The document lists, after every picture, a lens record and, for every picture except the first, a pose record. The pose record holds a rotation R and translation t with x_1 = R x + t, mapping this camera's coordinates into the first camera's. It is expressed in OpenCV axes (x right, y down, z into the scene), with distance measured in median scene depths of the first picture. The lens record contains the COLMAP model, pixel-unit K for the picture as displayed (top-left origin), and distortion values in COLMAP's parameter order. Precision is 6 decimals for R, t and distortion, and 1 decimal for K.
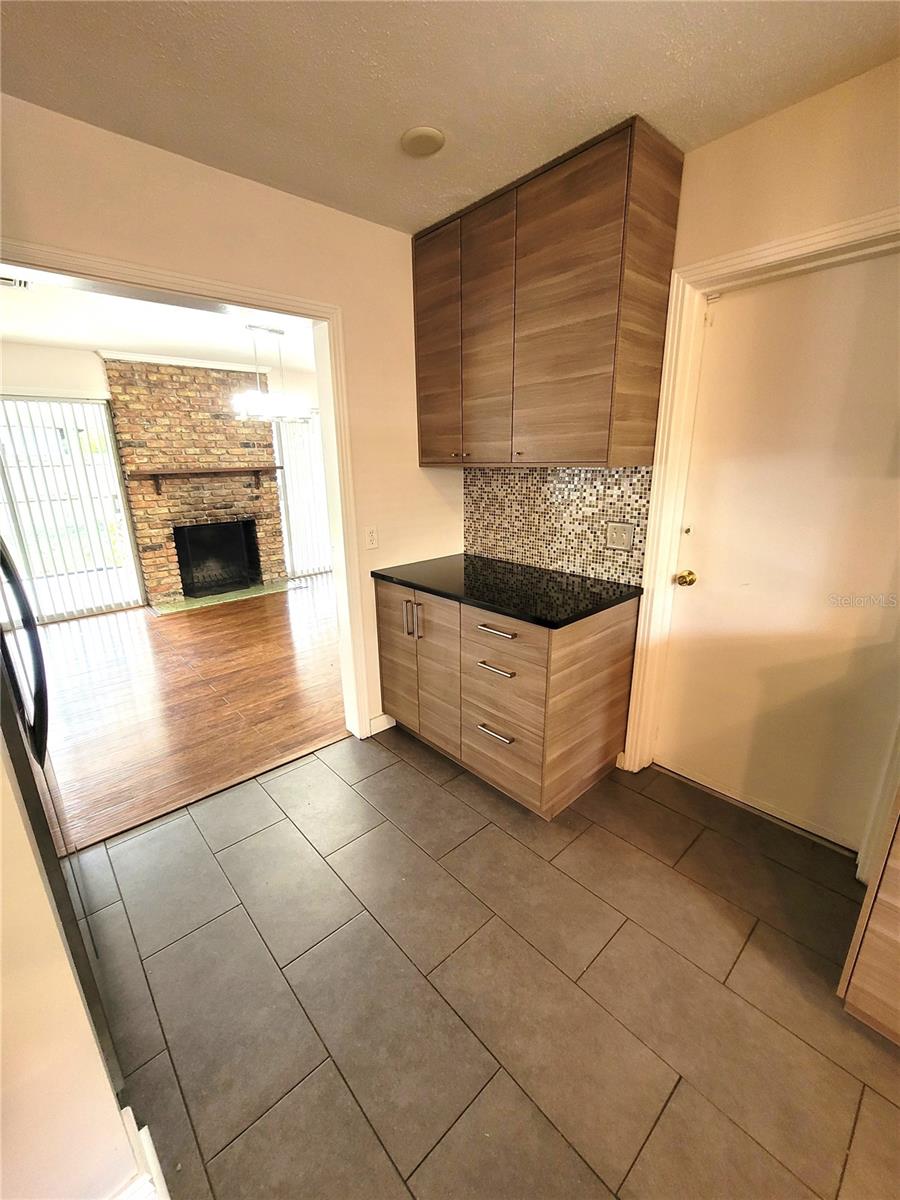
lens RADIAL K [[494.6, 0, 442.5], [0, 494.6, 598.8], [0, 0, 1]] dist [-0.001880, -0.000055]
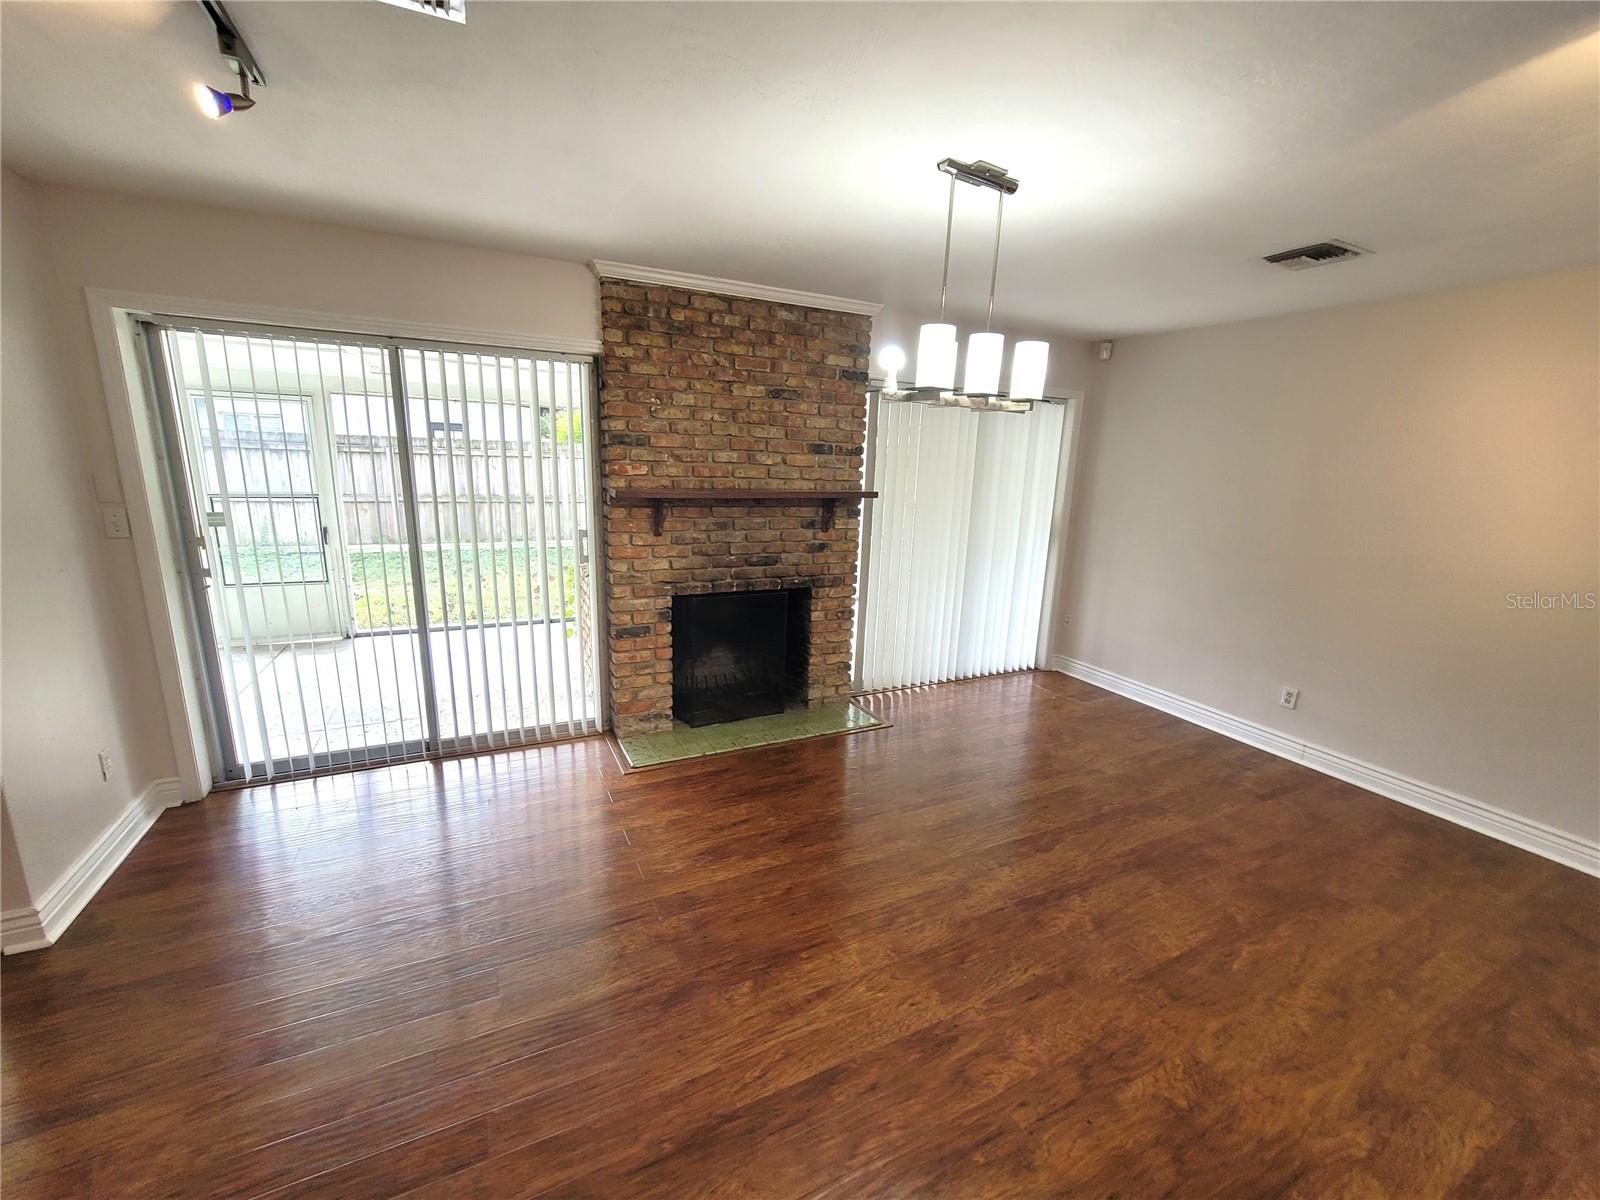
lens RADIAL K [[654.1, 0, 799.2], [0, 654.1, 609.3], [0, 0, 1]] dist [-0.002001, 0.000053]
pose [[0.964346, 0.108781, -0.241254, -0.251111], [-0.121390, 0.991878, -0.037989, -0.124153], [0.235162, 0.065921, 0.969718, 0.364195]]
